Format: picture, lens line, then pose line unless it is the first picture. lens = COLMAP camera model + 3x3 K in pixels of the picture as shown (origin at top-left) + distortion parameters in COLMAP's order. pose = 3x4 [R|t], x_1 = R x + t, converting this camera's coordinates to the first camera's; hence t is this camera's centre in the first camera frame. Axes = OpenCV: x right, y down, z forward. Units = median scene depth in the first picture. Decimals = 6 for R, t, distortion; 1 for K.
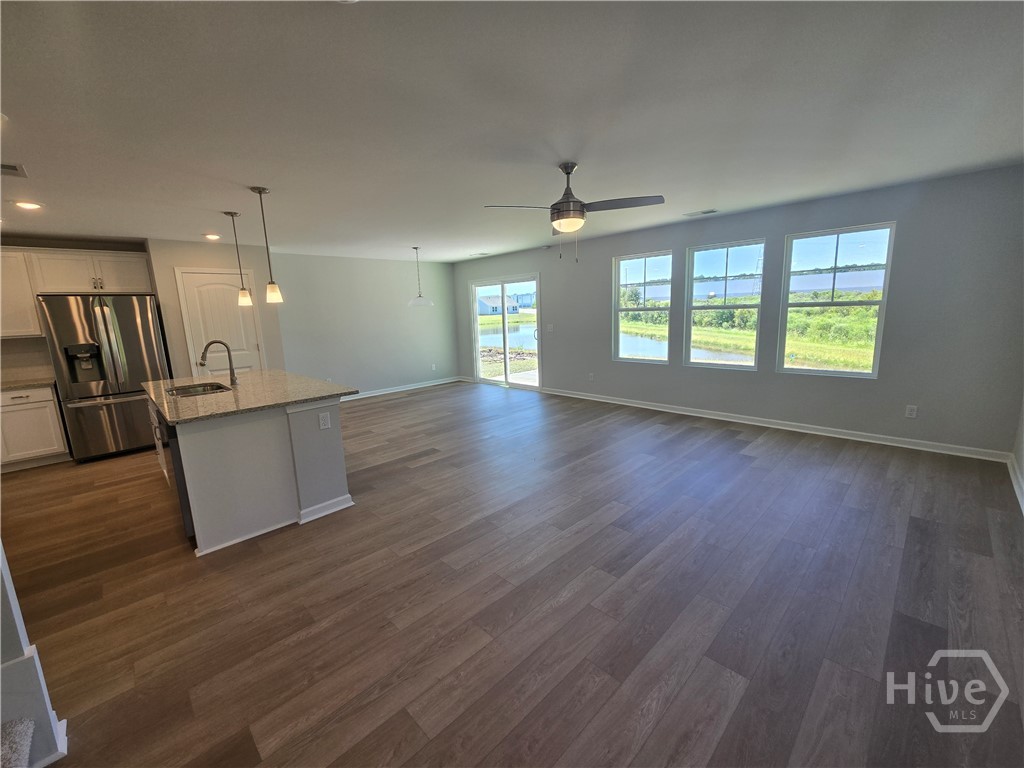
lens RADIAL K [[419.4, 0, 508.6], [0, 419.4, 382.9], [0, 0, 1]] dist [0.000550, -0.000122]
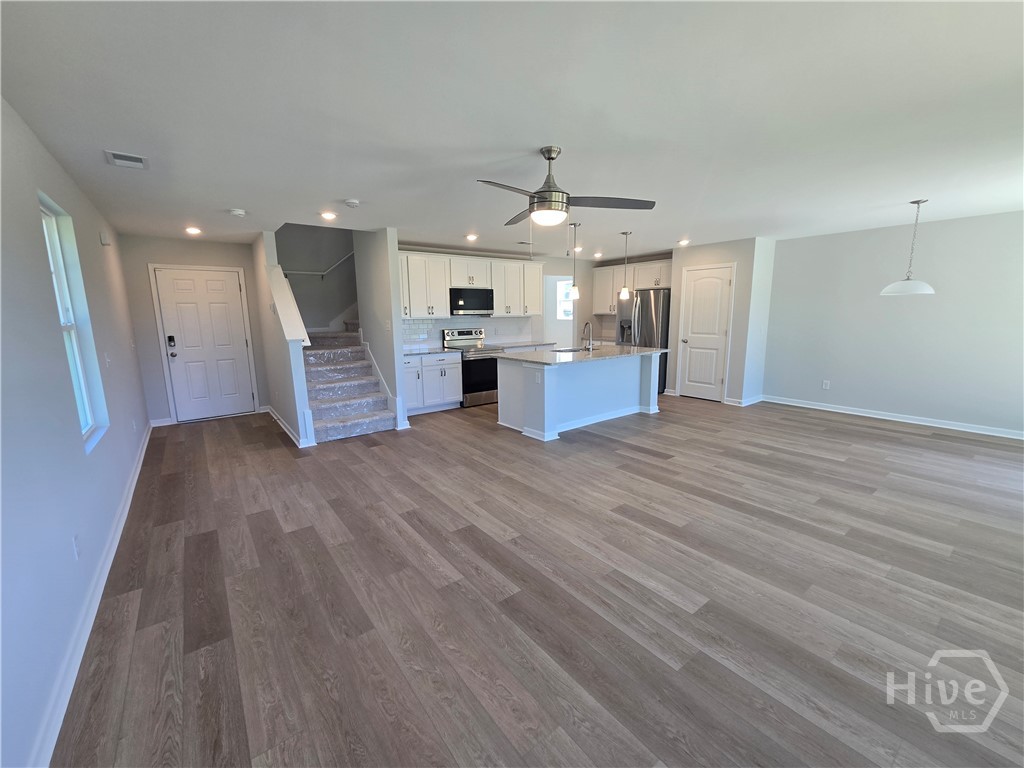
lens RADIAL K [[419.4, 0, 508.6], [0, 419.4, 382.9], [0, 0, 1]] dist [0.000550, -0.000122]
pose [[-0.118904, 0.207629, -0.970954, 0.863795], [-0.155399, 0.961949, 0.224734, -0.177844], [0.980670, 0.177607, -0.082114, 0.831244]]
